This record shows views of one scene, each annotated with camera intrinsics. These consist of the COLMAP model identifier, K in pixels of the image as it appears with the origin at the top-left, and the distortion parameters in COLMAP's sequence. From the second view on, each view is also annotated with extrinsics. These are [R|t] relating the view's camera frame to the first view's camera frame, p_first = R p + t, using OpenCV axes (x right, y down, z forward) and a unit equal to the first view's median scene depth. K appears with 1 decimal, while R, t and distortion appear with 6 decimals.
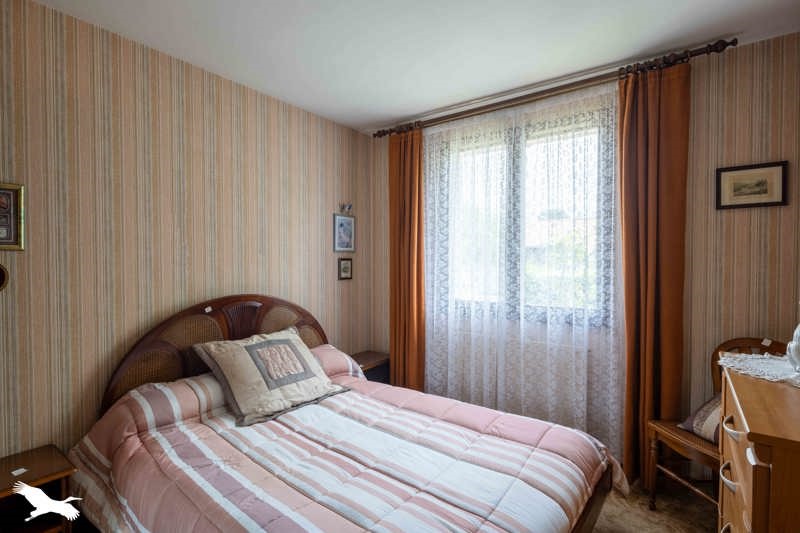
lens RADIAL K [[384.5, 0, 400.0], [0, 384.5, 266.5], [0, 0, 1]] dist [0.003187, 0.000425]
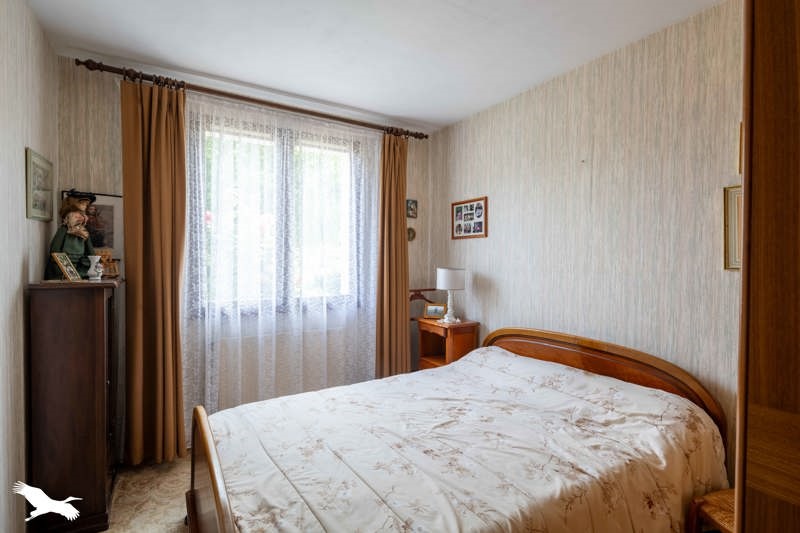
lens RADIAL K [[384.5, 0, 400.0], [0, 384.5, 266.5], [0, 0, 1]] dist [0.003187, 0.000425]
pose [[0.370934, -0.022622, 0.928383, -0.586287], [-0.003833, 0.999657, 0.025890, -0.022118], [-0.928651, -0.013162, 0.370721, 0.314724]]
